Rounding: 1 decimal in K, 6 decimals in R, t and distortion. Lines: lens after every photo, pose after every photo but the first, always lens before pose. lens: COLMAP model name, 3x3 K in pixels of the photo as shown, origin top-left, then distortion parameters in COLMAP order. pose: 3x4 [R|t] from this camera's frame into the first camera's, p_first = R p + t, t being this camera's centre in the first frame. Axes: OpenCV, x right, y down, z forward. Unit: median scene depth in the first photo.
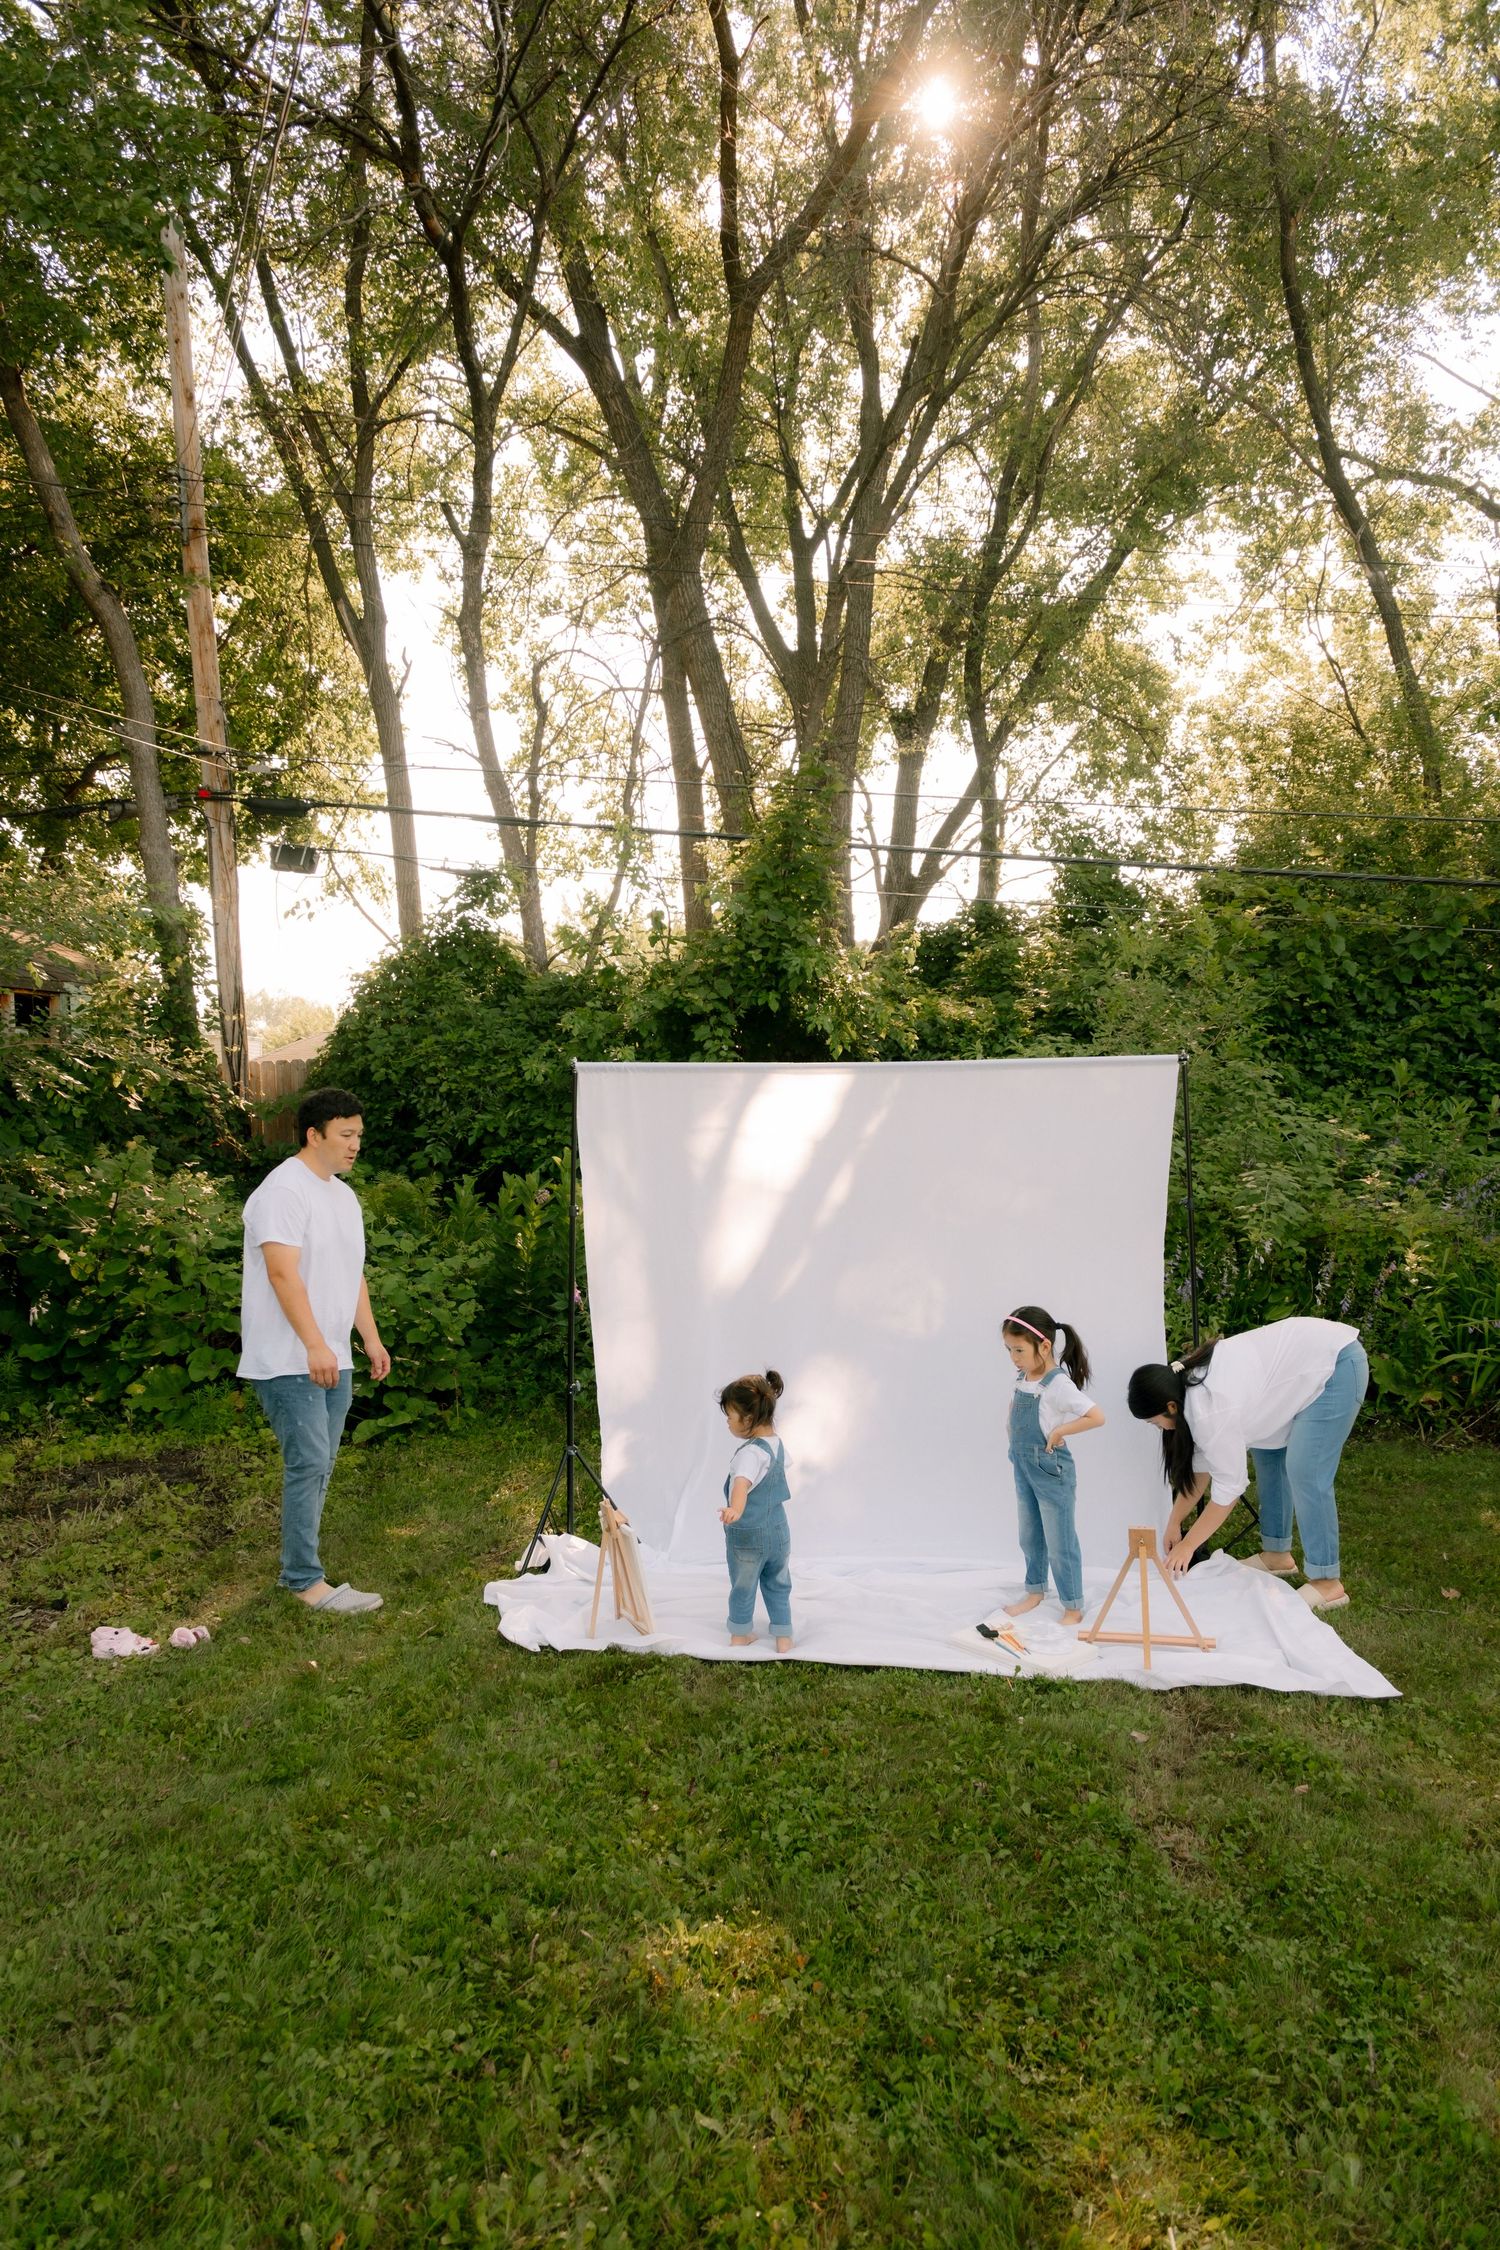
lens RADIAL K [[1545.8, 0, 712.5], [0, 1545.8, 1127.9], [0, 0, 1]] dist [0.035701, 0.001120]
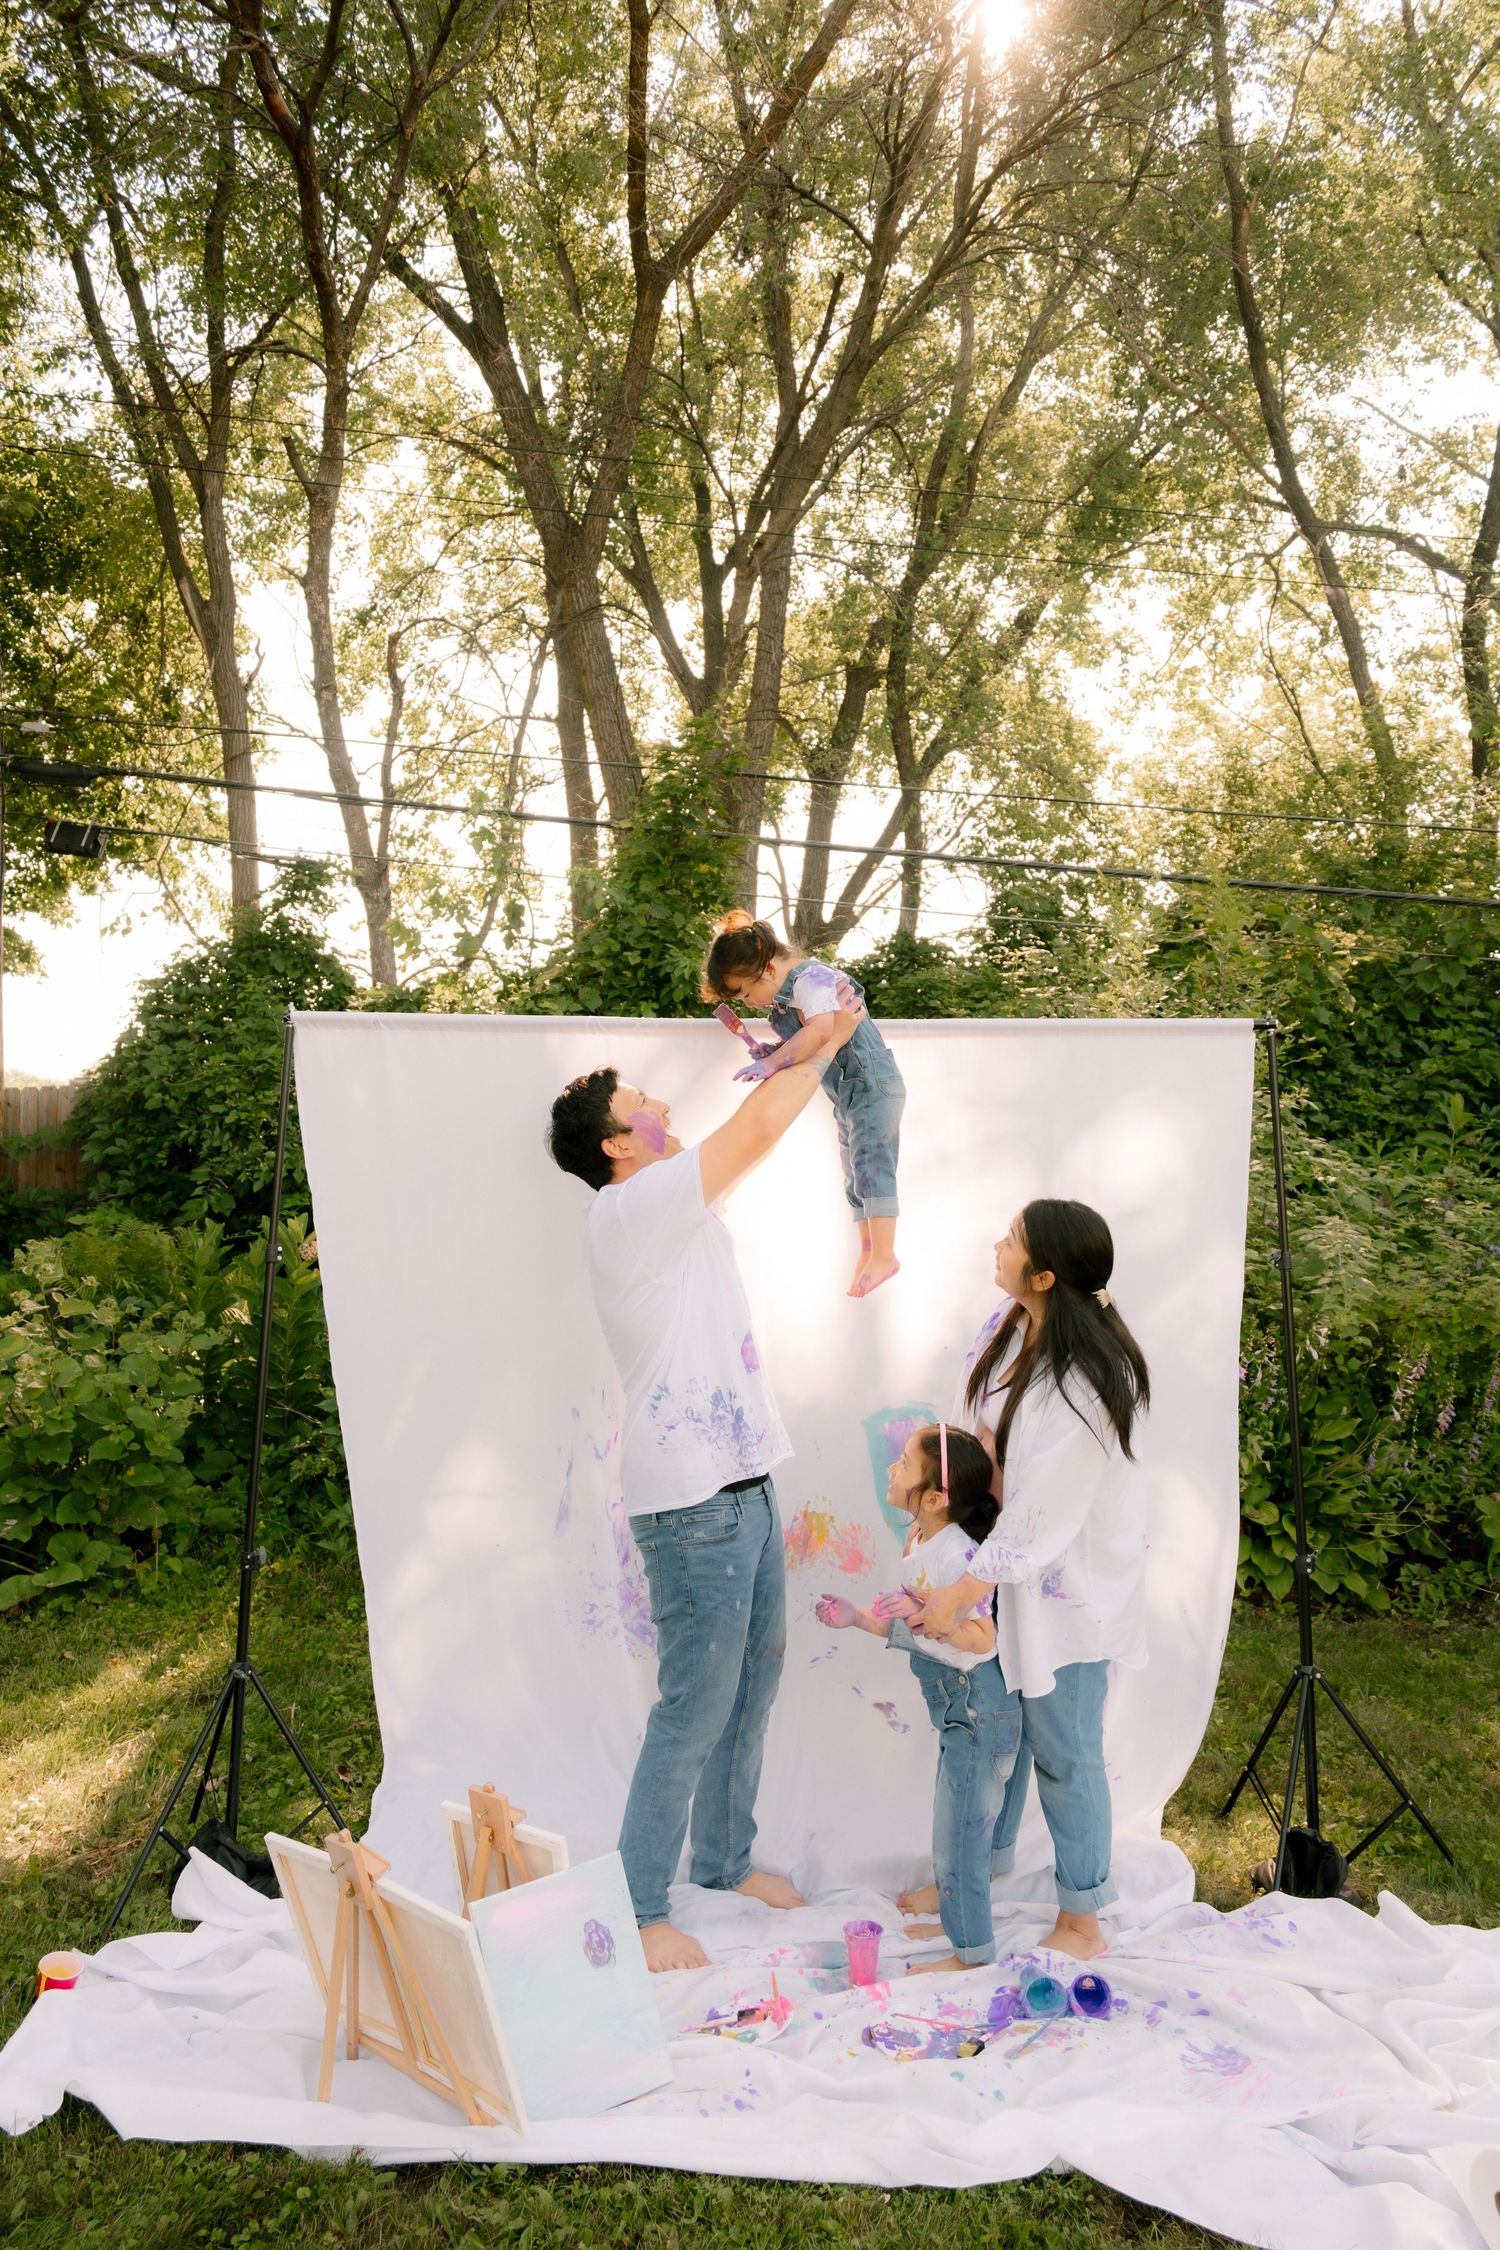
lens RADIAL K [[1526.1, 0, 750.0], [0, 1526.1, 1125.0], [0, 0, 1]] dist [-0.000836, 0.000338]
pose [[0.996005, 0.026791, 0.085185, 0.012165], [-0.021927, 0.998103, -0.057536, 0.009255], [-0.086565, 0.055438, 0.994703, 0.115463]]
